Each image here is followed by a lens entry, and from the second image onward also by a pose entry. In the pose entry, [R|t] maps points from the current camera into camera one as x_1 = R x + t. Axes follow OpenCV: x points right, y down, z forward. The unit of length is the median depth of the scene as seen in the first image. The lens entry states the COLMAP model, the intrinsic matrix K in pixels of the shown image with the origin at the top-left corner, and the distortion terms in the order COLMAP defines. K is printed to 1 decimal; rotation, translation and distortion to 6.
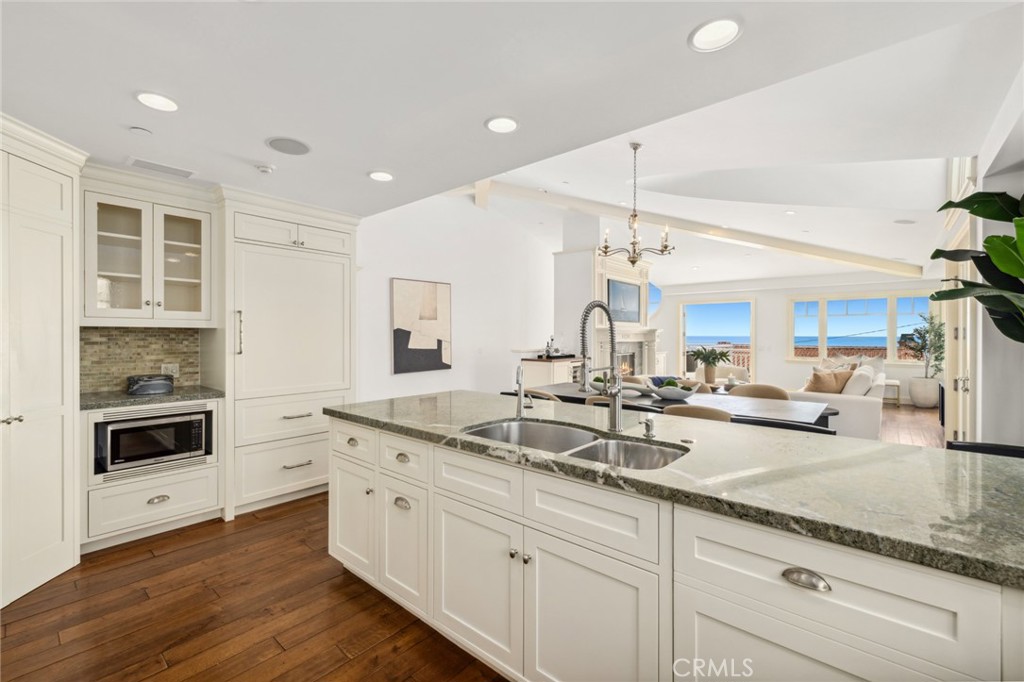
lens RADIAL K [[431.4, 0, 506.9], [0, 431.4, 339.1], [0, 0, 1]] dist [0.003349, -0.000458]
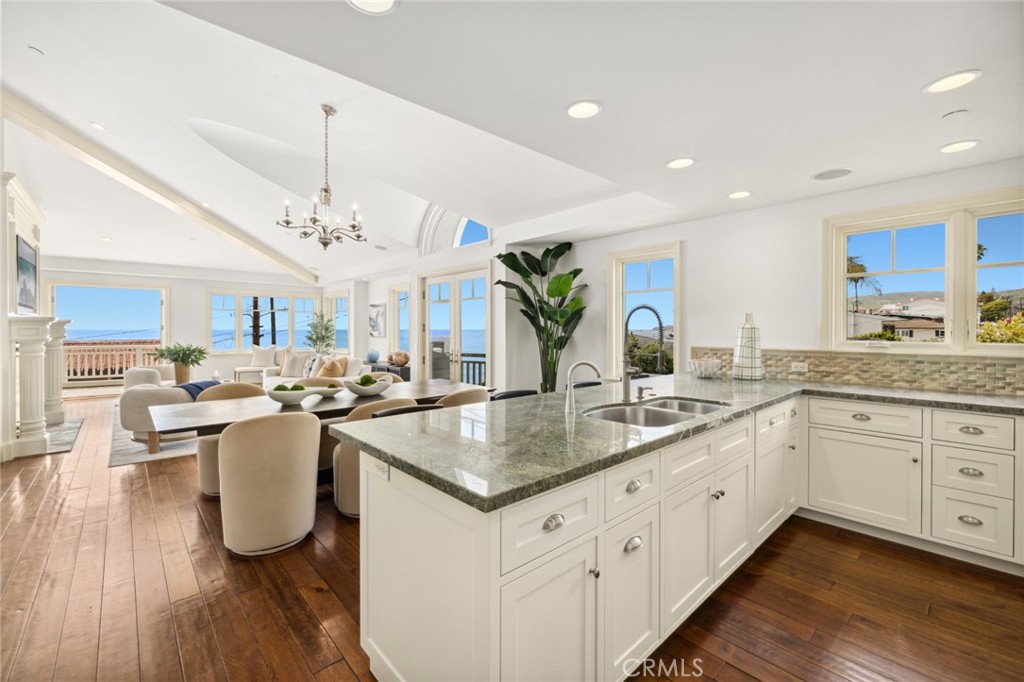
lens RADIAL K [[431.4, 0, 512.8], [0, 431.4, 330.7], [0, 0, 1]] dist [0.003349, -0.000458]
pose [[0.107609, -0.005007, 0.994181, -0.285802], [0.011528, 0.999926, 0.003788, -0.002568], [-0.994126, 0.011054, 0.107659, 0.289470]]
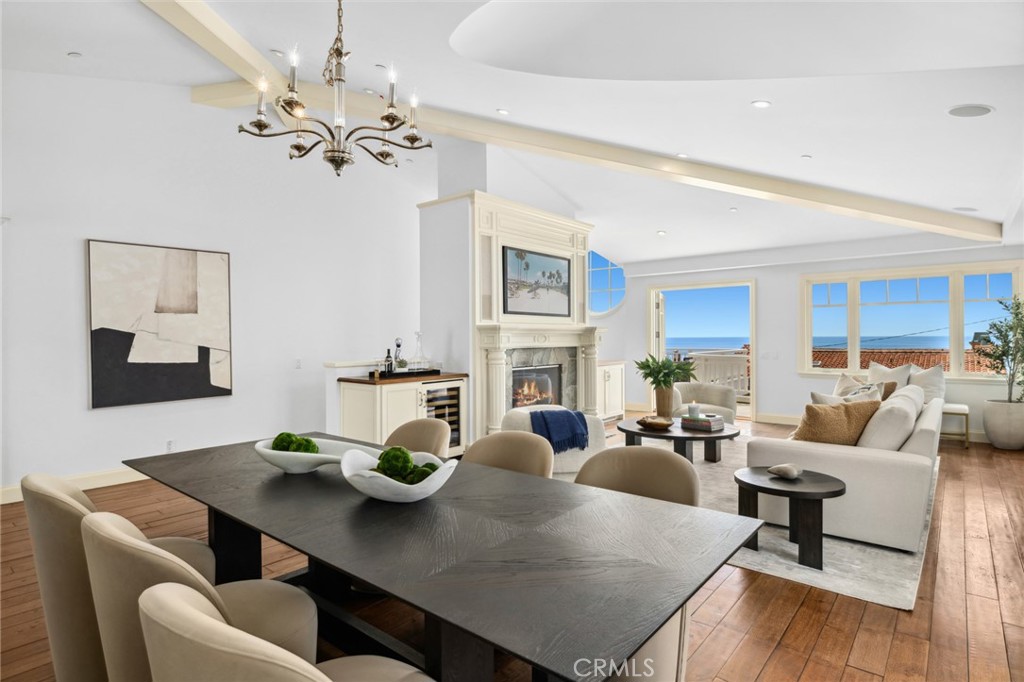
lens RADIAL K [[528.5, 0, 513.1], [0, 528.5, 341.6], [0, 0, 1]] dist [-0.003086, 0.001197]
pose [[0.999744, -0.007860, 0.021217, 0.244016], [0.007898, 0.999967, -0.001723, -0.001381], [-0.021203, 0.001890, 0.999773, 0.261445]]
